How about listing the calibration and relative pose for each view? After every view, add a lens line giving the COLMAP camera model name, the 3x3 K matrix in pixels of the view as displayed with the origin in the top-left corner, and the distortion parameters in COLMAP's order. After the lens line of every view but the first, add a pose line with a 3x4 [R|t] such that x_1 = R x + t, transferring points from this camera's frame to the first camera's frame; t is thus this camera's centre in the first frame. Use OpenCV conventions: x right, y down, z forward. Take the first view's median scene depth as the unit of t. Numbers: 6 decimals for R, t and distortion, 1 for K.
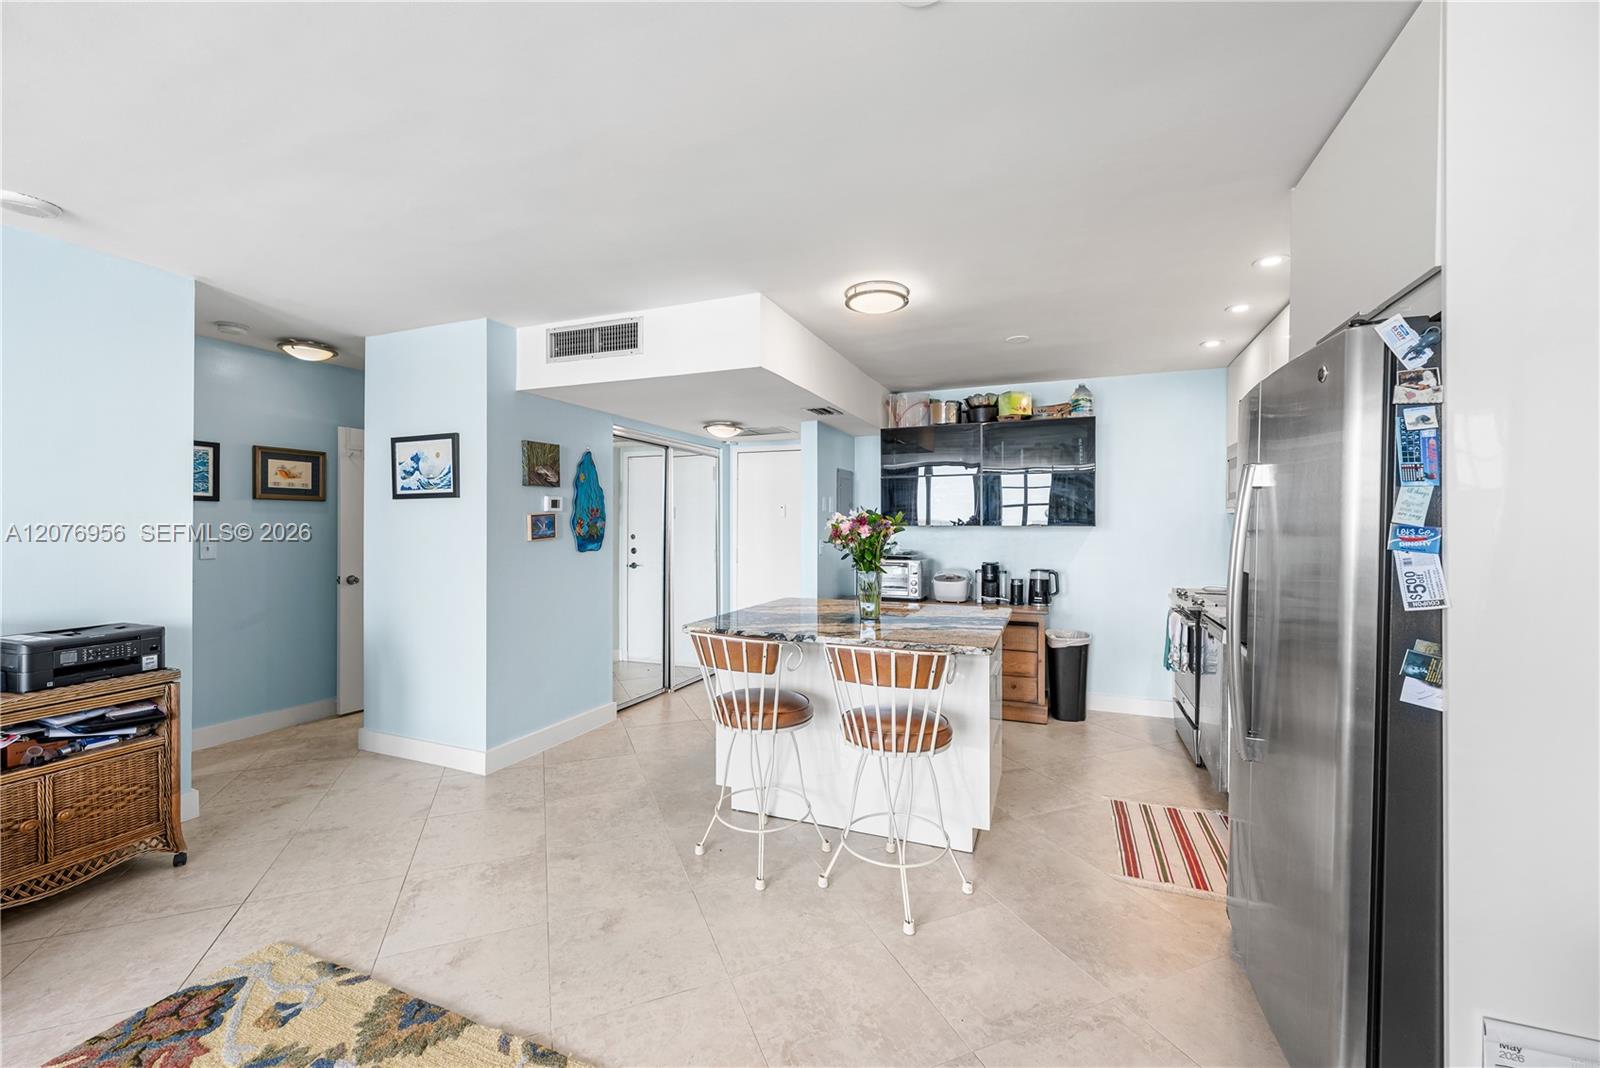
lens RADIAL K [[643.4, 0, 795.4], [0, 643.4, 529.9], [0, 0, 1]] dist [0.000475, 0.000053]
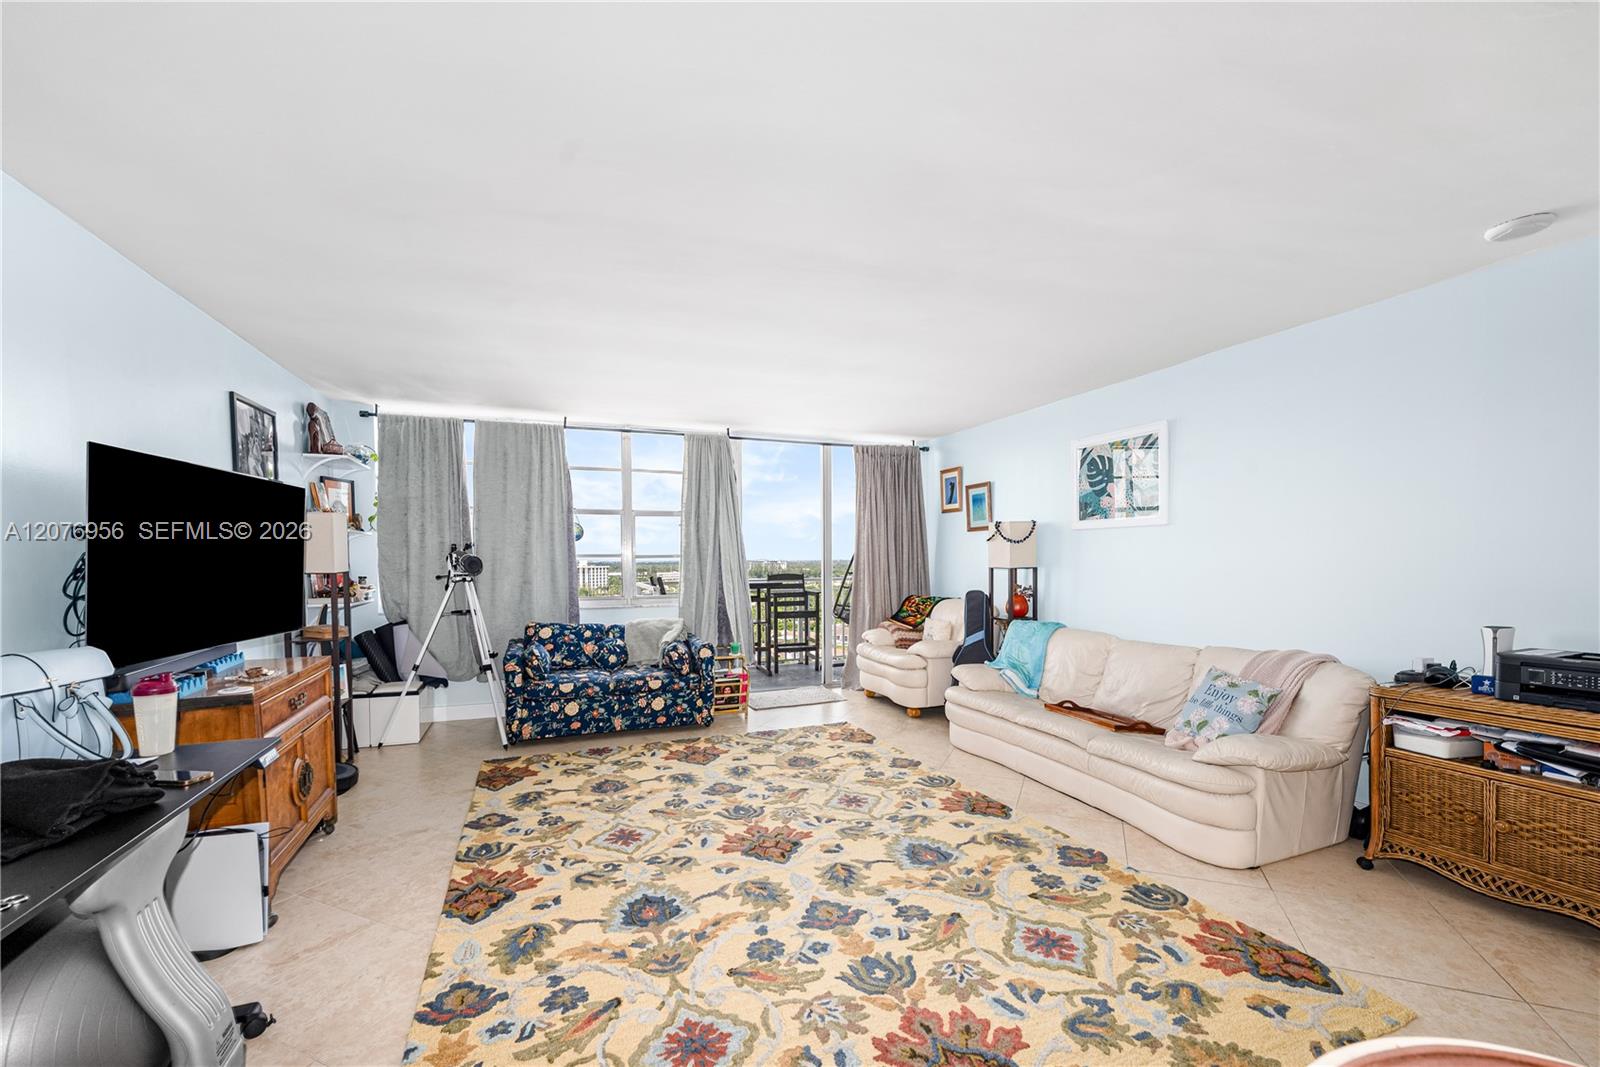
lens RADIAL K [[655.7, 0, 804.7], [0, 655.7, 573.0], [0, 0, 1]] dist [-0.000363, -0.000060]
pose [[-0.714480, 0.015345, -0.699488, 0.217284], [-0.000941, 0.999737, 0.022893, 0.013474], [0.699655, 0.017015, -0.714278, 0.573463]]
